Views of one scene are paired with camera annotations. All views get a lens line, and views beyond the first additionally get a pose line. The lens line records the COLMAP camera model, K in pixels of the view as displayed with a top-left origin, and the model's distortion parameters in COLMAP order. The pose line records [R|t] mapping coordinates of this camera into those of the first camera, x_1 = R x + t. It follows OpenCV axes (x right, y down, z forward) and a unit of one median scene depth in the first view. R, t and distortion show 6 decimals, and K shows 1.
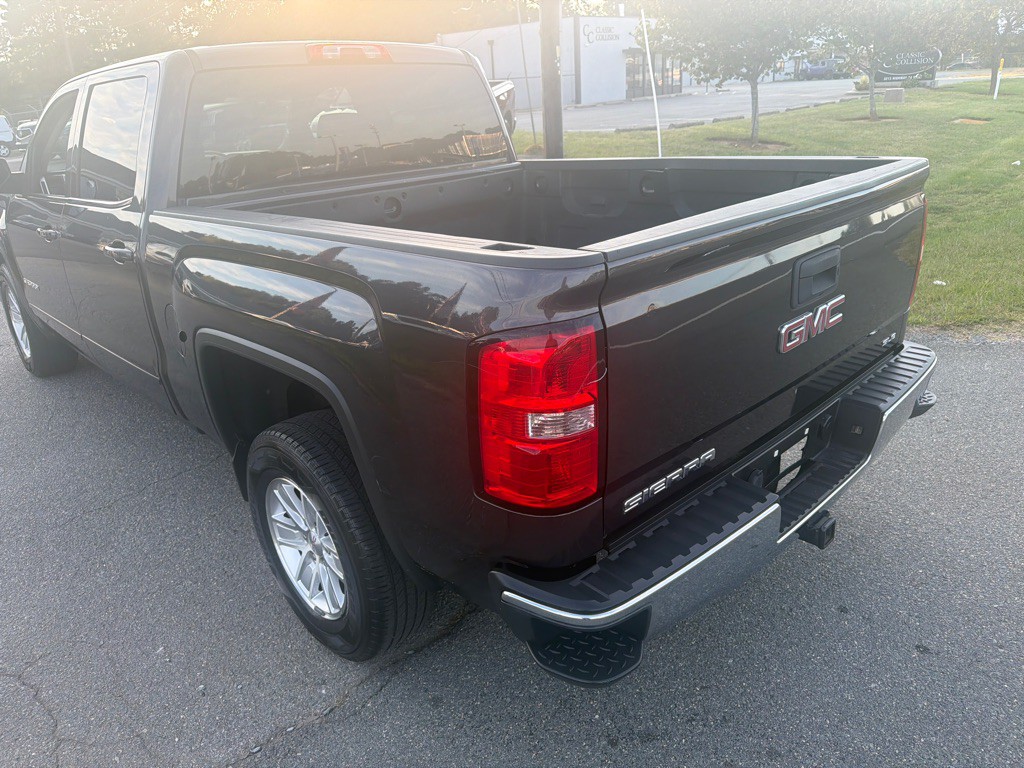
lens RADIAL K [[738.9, 0, 508.1], [0, 738.9, 369.9], [0, 0, 1]] dist [0.002248, -0.006233]
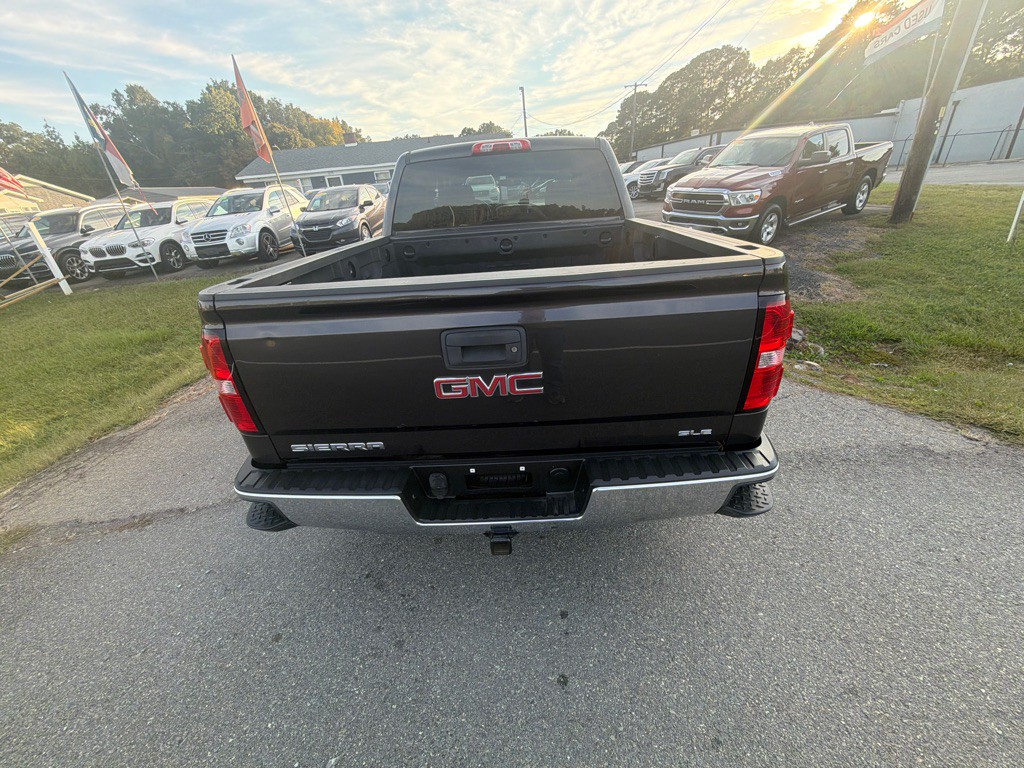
lens RADIAL K [[408.6, 0, 512.0], [0, 408.6, 384.0], [0, 0, 1]] dist [-0.000426, -0.000044]
pose [[0.702557, 0.319703, -0.635770, 0.713263], [-0.220446, 0.947230, 0.232719, -0.189272], [0.676622, -0.023346, 0.735961, 0.443826]]
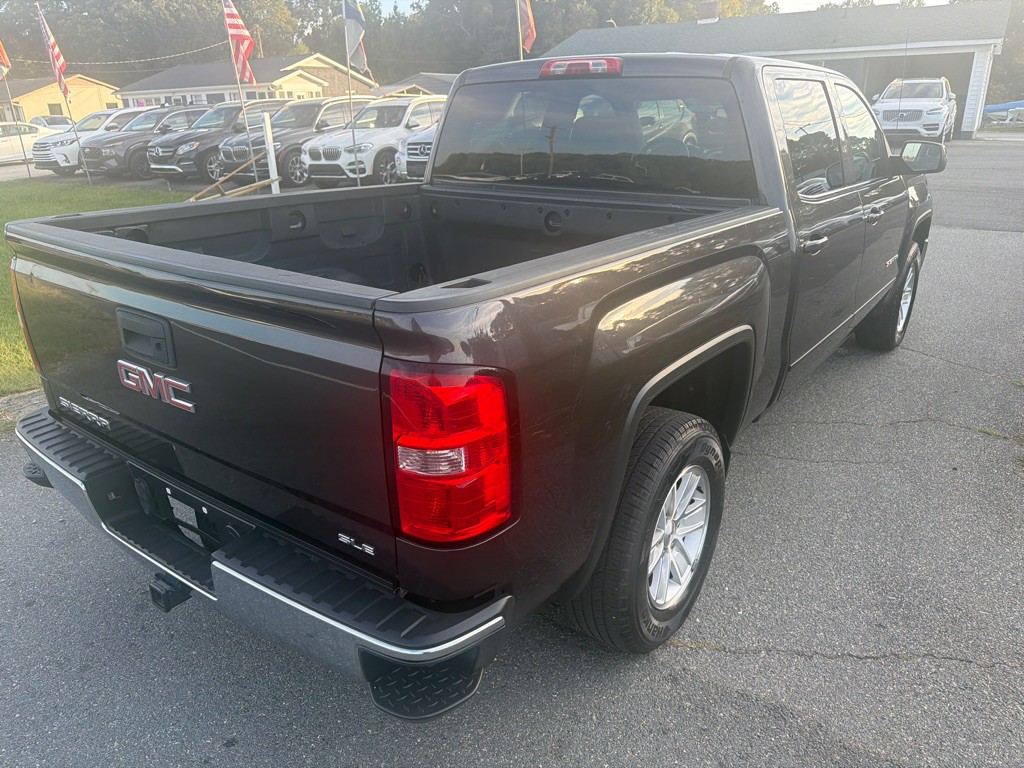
lens RADIAL K [[735.6, 0, 512.0], [0, 735.6, 384.0], [0, 0, 1]] dist [-0.000172, -0.002546]
pose [[0.161145, 0.402097, -0.901305, 1.131934], [-0.344816, 0.878626, 0.330330, -0.454432], [0.924735, 0.257554, 0.280236, 0.966133]]
